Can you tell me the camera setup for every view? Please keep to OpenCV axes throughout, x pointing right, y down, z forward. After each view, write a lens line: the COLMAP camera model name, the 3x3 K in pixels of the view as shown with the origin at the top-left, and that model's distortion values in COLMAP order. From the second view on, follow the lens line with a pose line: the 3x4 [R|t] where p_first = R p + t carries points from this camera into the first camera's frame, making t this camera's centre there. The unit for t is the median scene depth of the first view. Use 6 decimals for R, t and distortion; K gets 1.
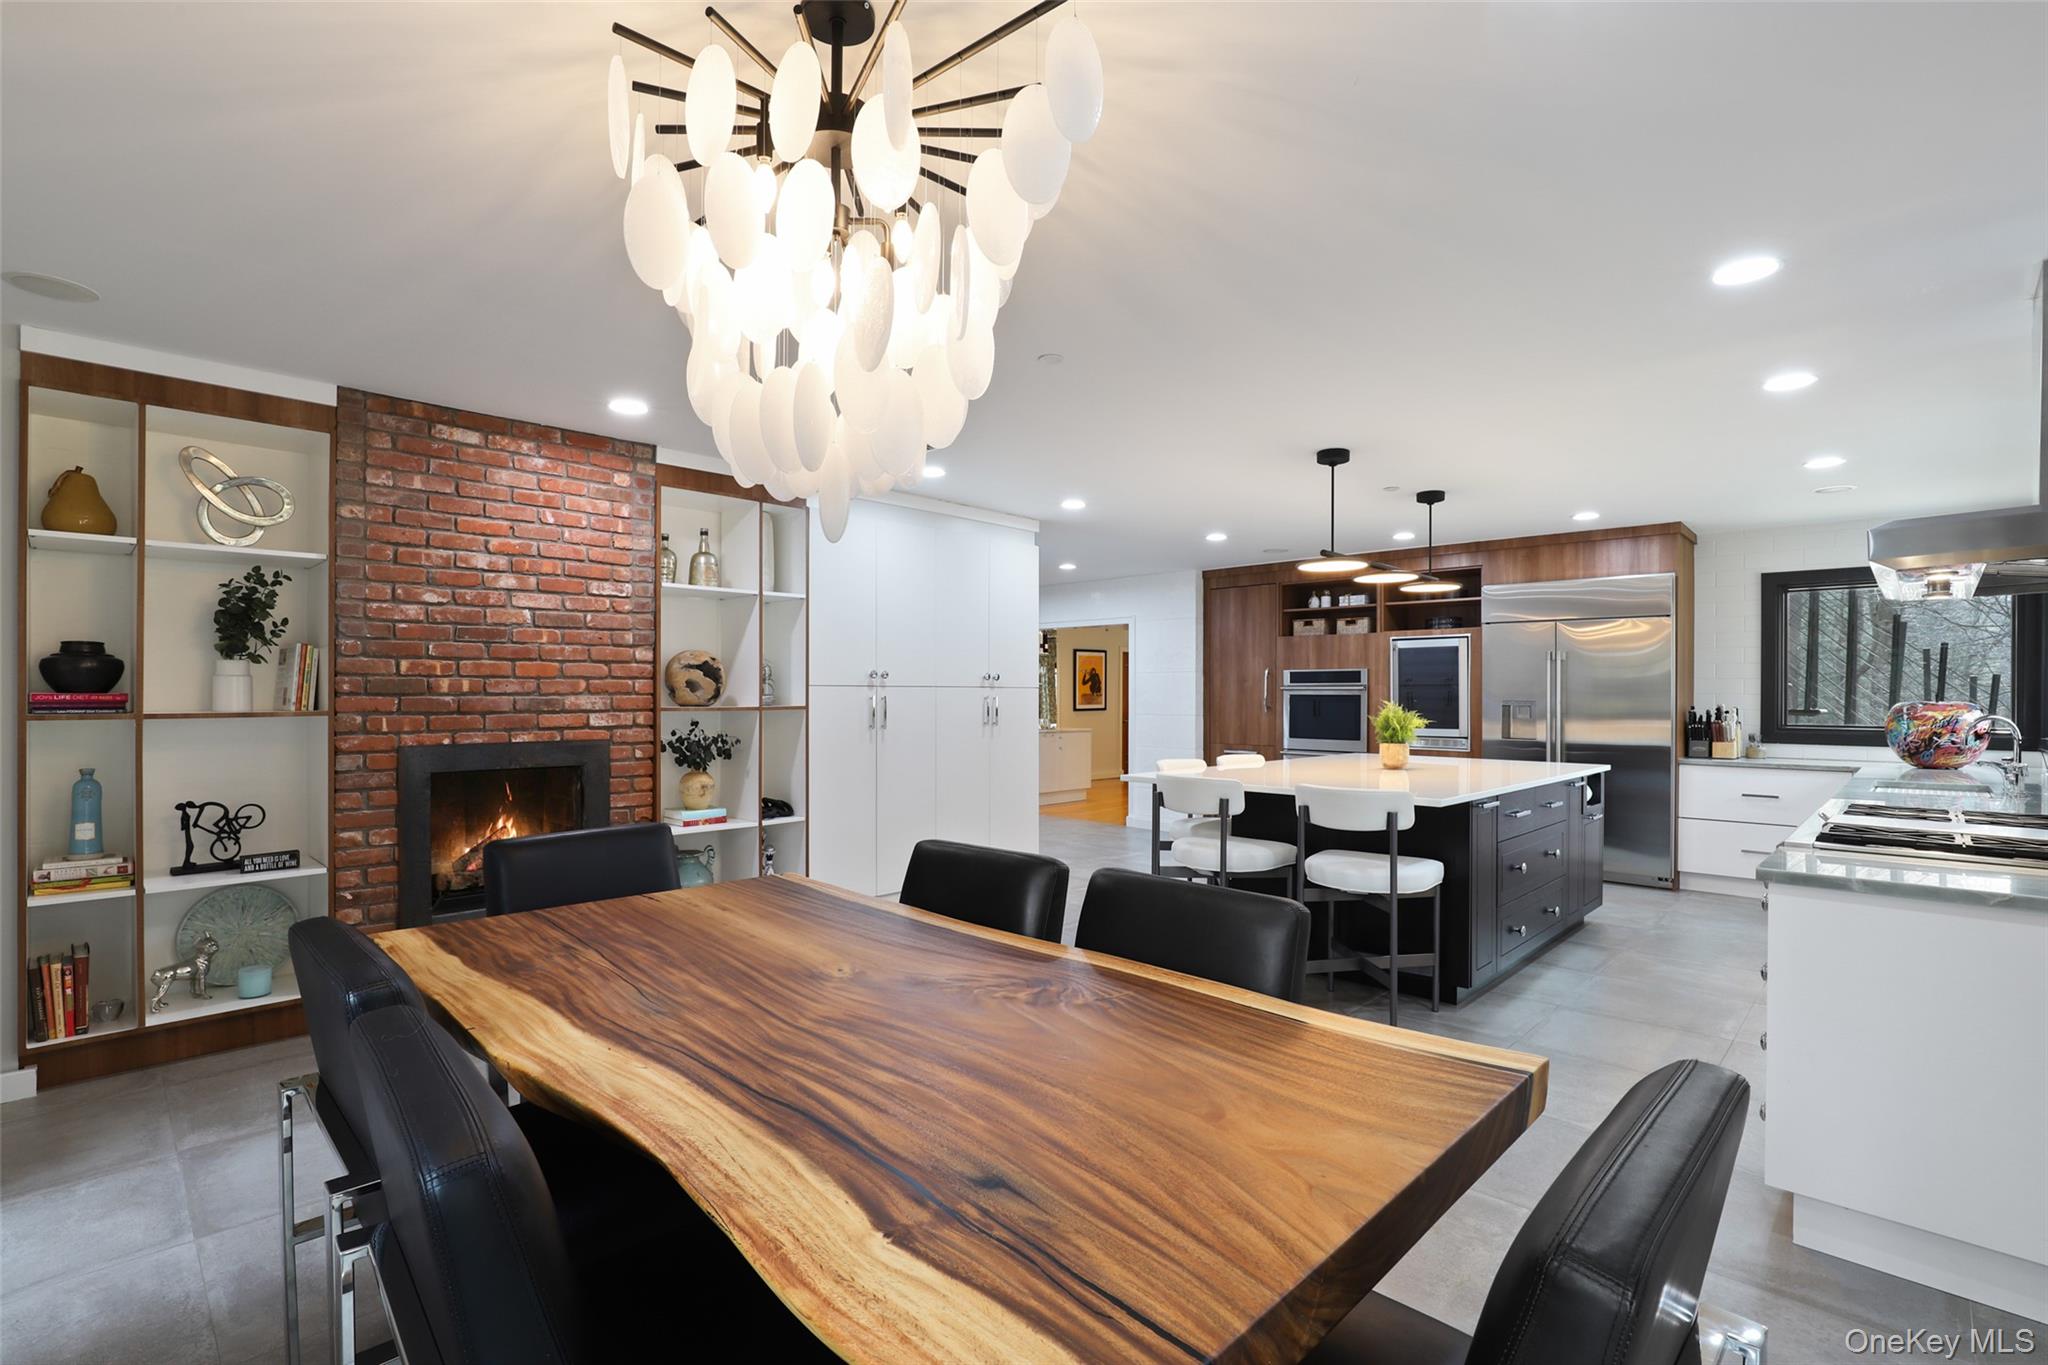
lens RADIAL K [[948.0, 0, 1019.5], [0, 948.0, 692.1], [0, 0, 1]] dist [-0.027127, 0.005097]
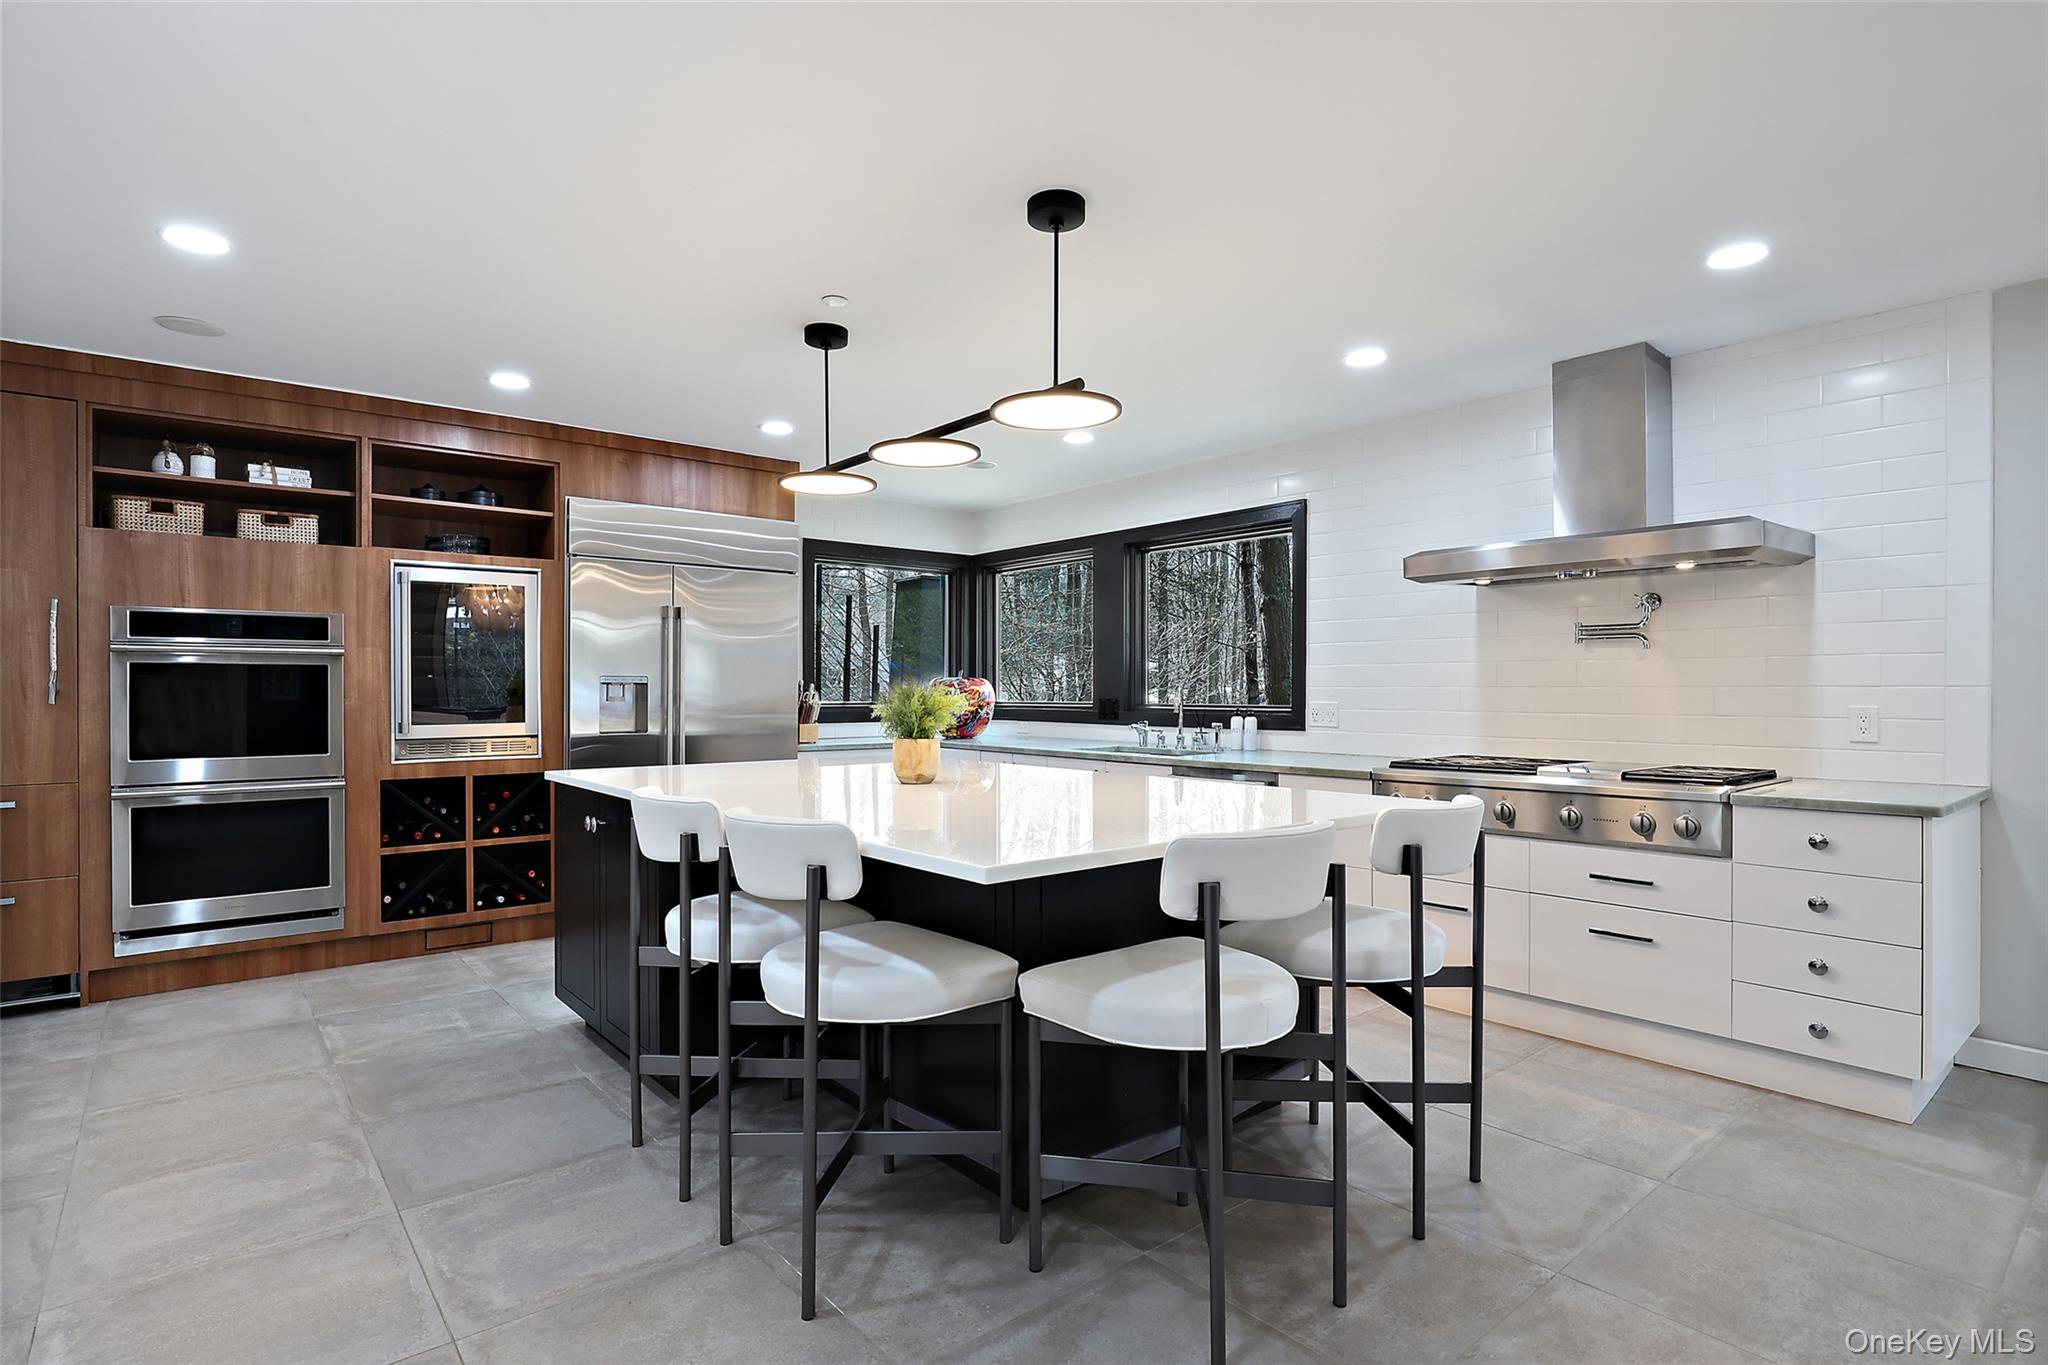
lens RADIAL K [[1033.4, 0, 1024.9], [0, 1033.4, 692.2], [0, 0, 1]] dist [-0.015931, 0.000093]
pose [[0.100222, -0.001895, 0.994963, -0.147925], [-0.001616, 0.999997, 0.002067, 0.015522], [-0.994964, -0.001815, 0.100219, 0.552945]]
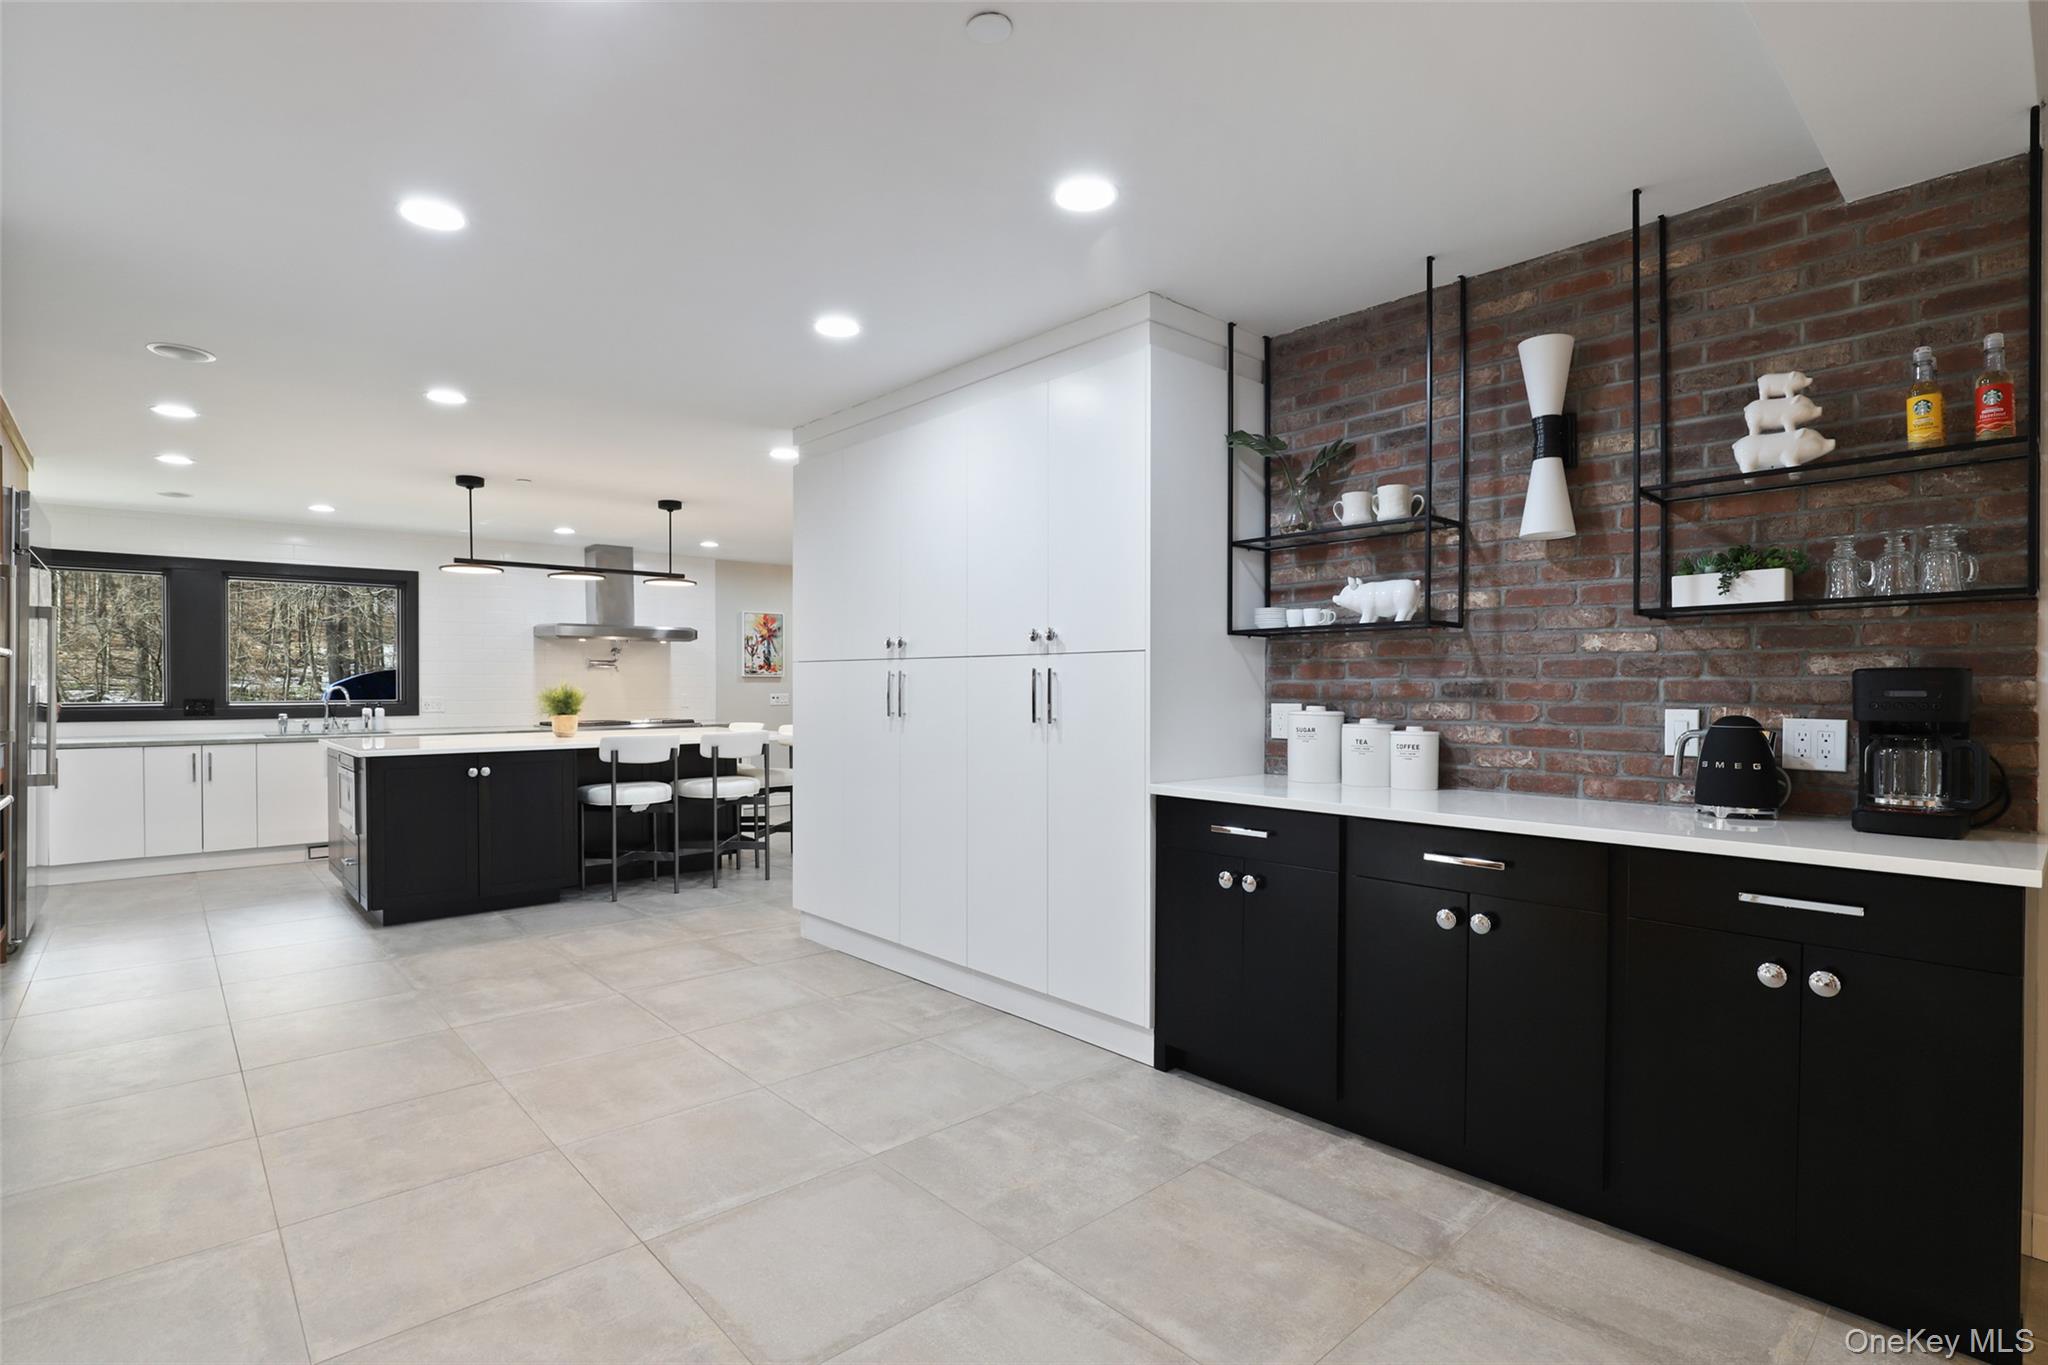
lens RADIAL K [[998.5, 0, 1007.9], [0, 998.5, 690.4], [0, 0, 1]] dist [-0.005018, -0.000176]
pose [[-0.997039, 0.003086, 0.076832, -0.156564], [0.003423, 0.999985, 0.004263, 0.013393], [-0.076818, 0.004514, -0.997035, 1.388990]]
